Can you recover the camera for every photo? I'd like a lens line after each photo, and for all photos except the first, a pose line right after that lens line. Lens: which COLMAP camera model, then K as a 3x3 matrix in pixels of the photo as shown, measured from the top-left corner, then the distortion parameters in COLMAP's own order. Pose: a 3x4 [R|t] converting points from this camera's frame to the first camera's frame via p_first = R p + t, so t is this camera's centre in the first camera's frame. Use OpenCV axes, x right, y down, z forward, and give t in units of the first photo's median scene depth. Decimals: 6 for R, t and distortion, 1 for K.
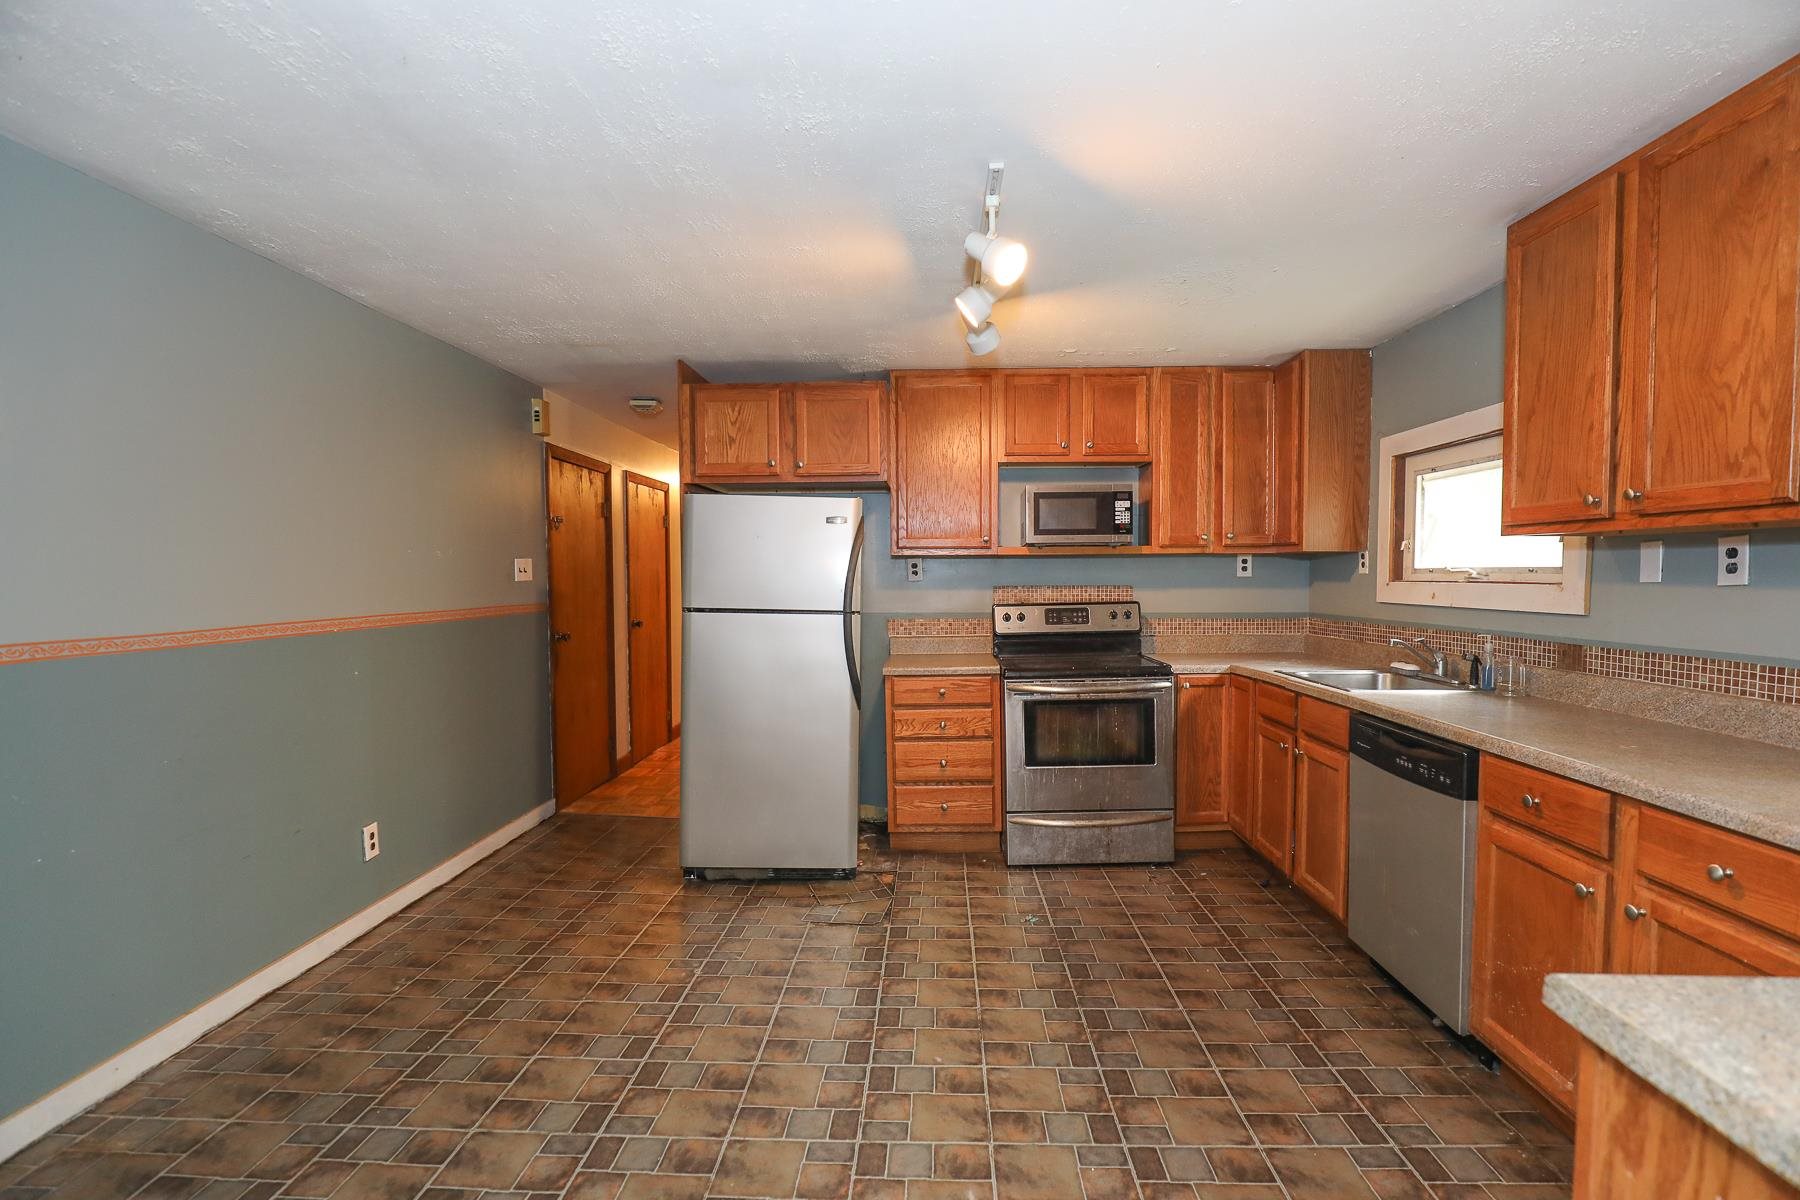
lens RADIAL K [[811.8, 0, 894.6], [0, 811.8, 607.4], [0, 0, 1]] dist [-0.024884, 0.000750]
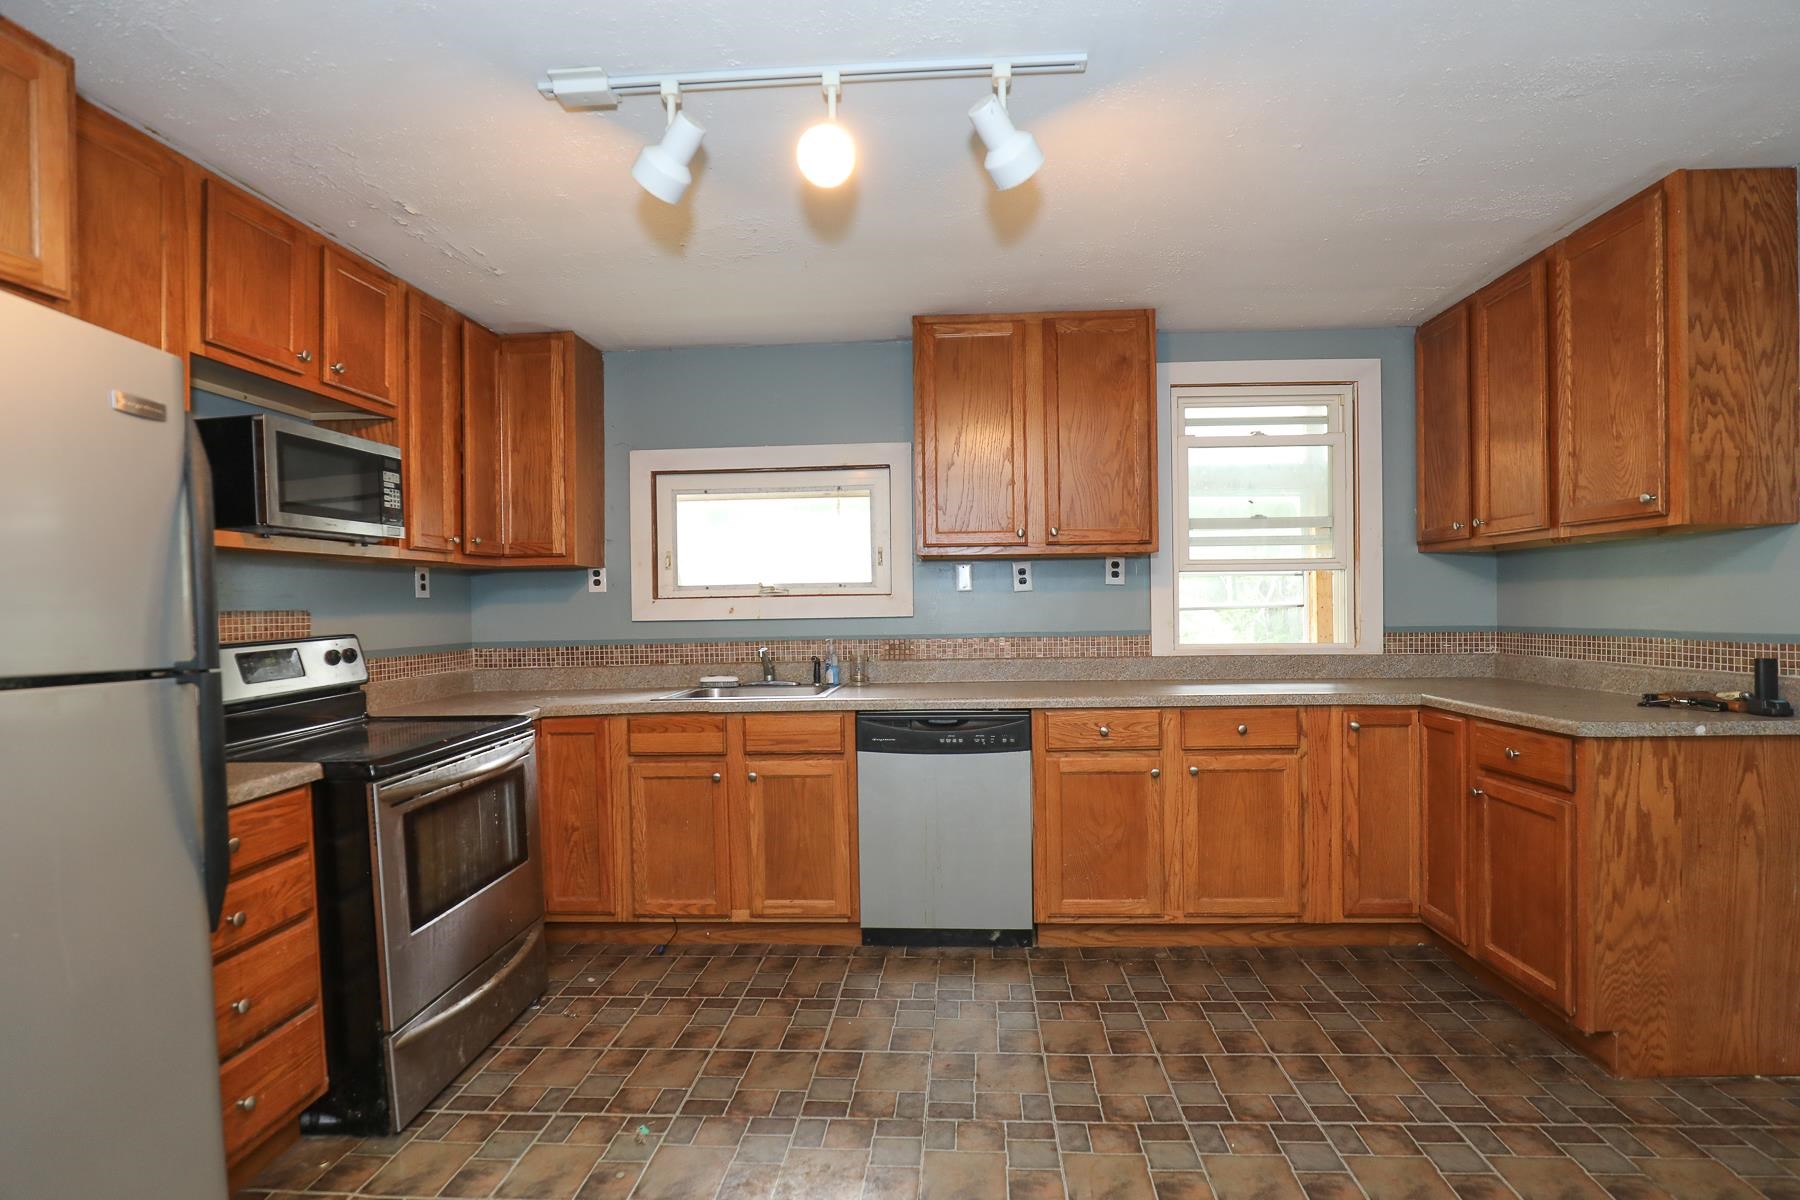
lens RADIAL K [[853.2, 0, 917.8], [0, 853.2, 608.1], [0, 0, 1]] dist [-0.029671, 0.000499]
pose [[0.031377, -0.001748, 0.999506, -0.419645], [0.057449, 0.998348, -0.000058, -0.002922], [-0.997855, 0.057423, 0.031426, 0.667553]]
